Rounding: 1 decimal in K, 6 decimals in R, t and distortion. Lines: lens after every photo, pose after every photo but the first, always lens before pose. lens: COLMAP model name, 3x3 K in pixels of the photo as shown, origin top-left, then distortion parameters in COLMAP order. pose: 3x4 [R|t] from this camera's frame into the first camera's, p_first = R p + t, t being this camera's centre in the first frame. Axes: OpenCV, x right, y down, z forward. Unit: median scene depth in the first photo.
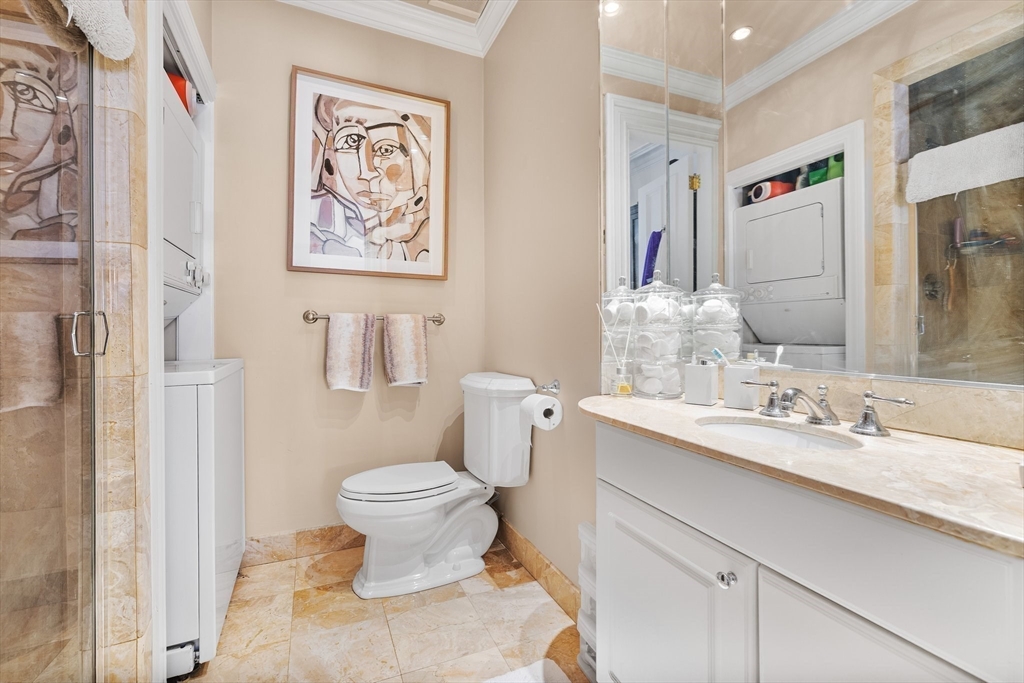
lens RADIAL K [[439.5, 0, 515.4], [0, 439.5, 339.0], [0, 0, 1]] dist [-0.000713, 0.000143]
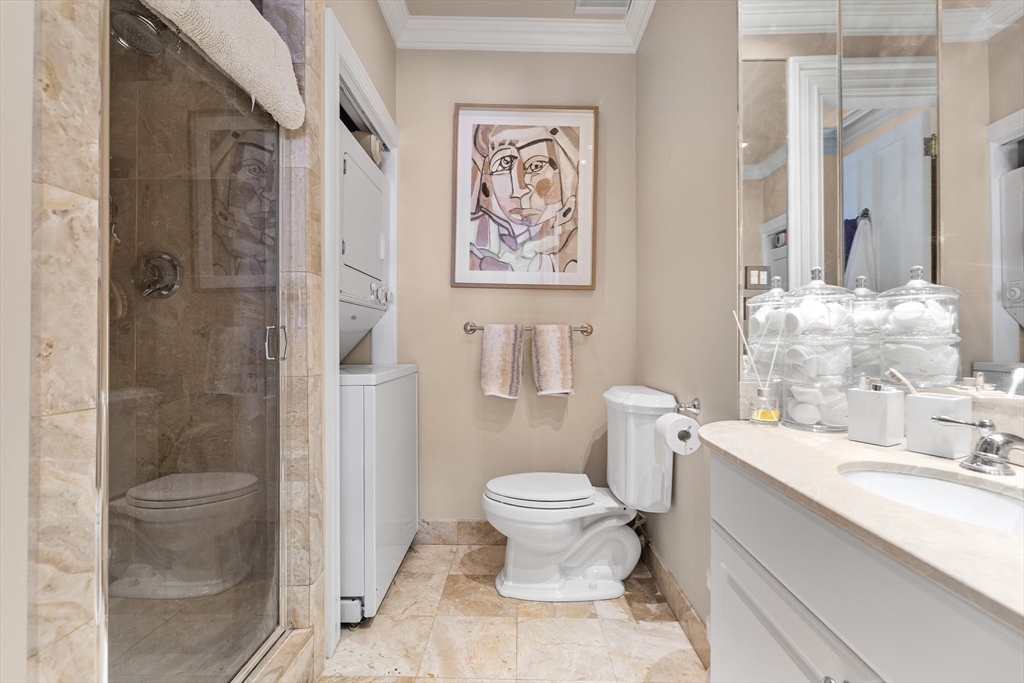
lens RADIAL K [[440.2, 0, 521.6], [0, 440.2, 347.0], [0, 0, 1]] dist [-0.000374, -0.000490]
pose [[0.915301, 0.011520, -0.402605, 0.111319], [-0.013119, 0.999913, -0.001213, -0.003876], [0.402556, 0.006392, 0.915373, 0.047932]]
